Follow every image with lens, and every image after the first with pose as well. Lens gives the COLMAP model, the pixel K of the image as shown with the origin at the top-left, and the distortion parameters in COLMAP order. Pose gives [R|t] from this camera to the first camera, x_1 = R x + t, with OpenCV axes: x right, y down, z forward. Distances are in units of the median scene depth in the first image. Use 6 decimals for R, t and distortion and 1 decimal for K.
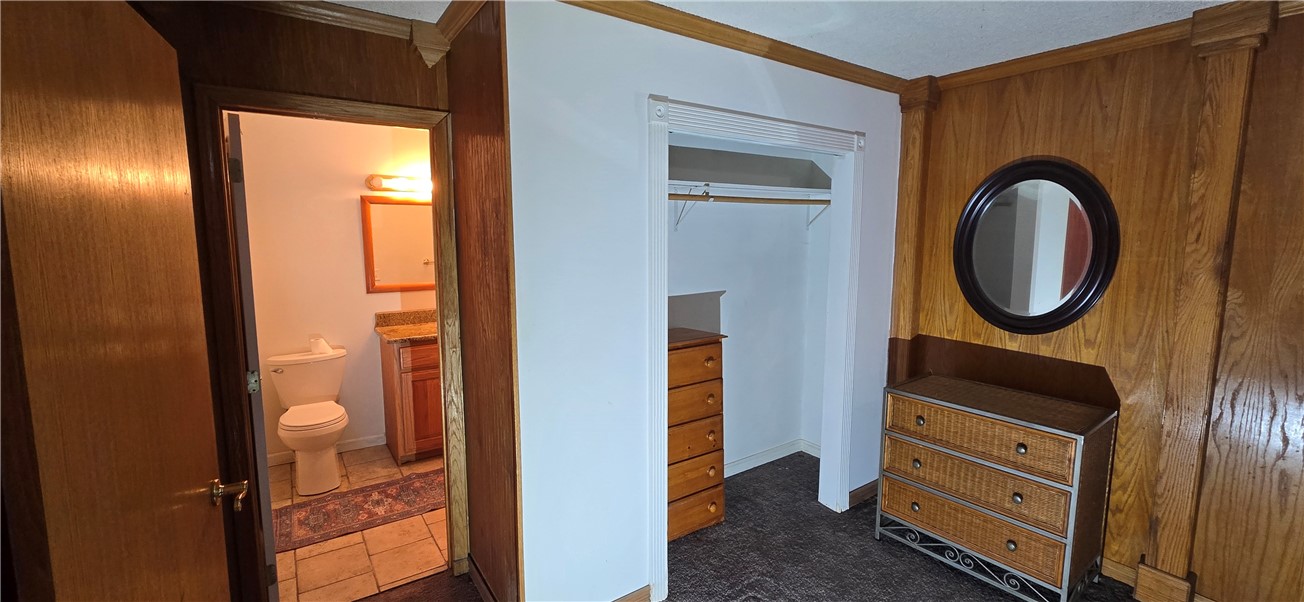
lens RADIAL K [[536.1, 0, 653.5], [0, 536.1, 301.5], [0, 0, 1]] dist [-0.000430, 0.000133]
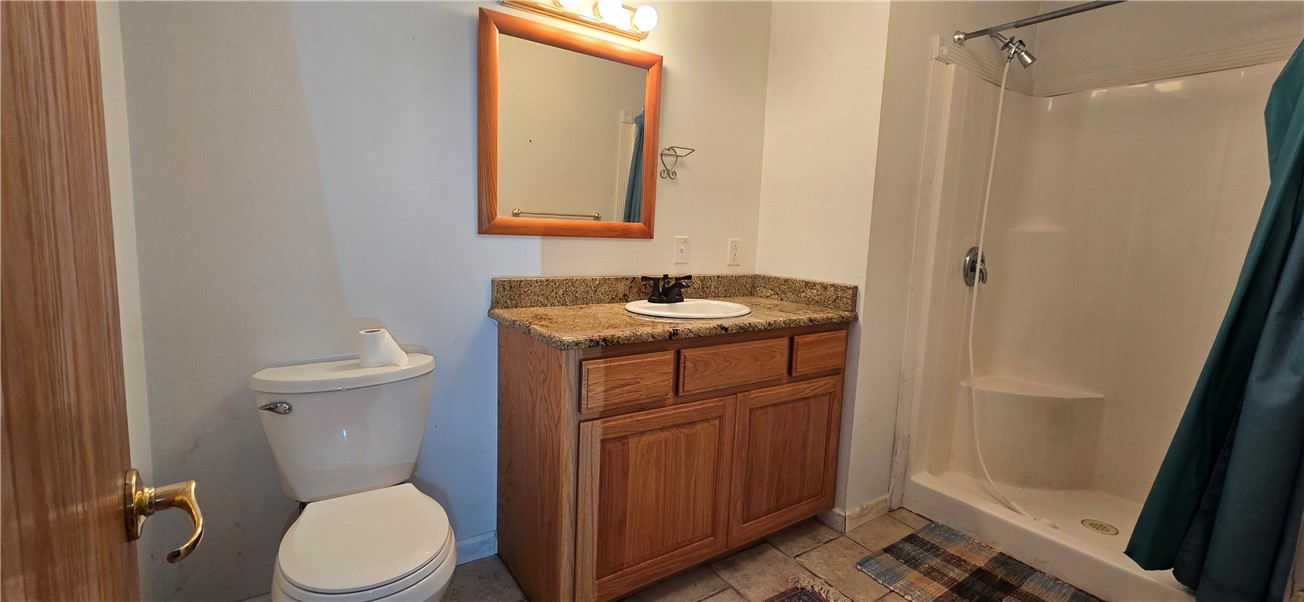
lens RADIAL K [[536.1, 0, 652.6], [0, 536.1, 300.2], [0, 0, 1]] dist [-0.000430, 0.000133]
pose [[0.999327, 0.036672, -0.000622, -0.268248], [-0.036672, 0.999327, 0.000420, 0.024993], [0.000637, -0.000397, 1.000000, 0.379920]]
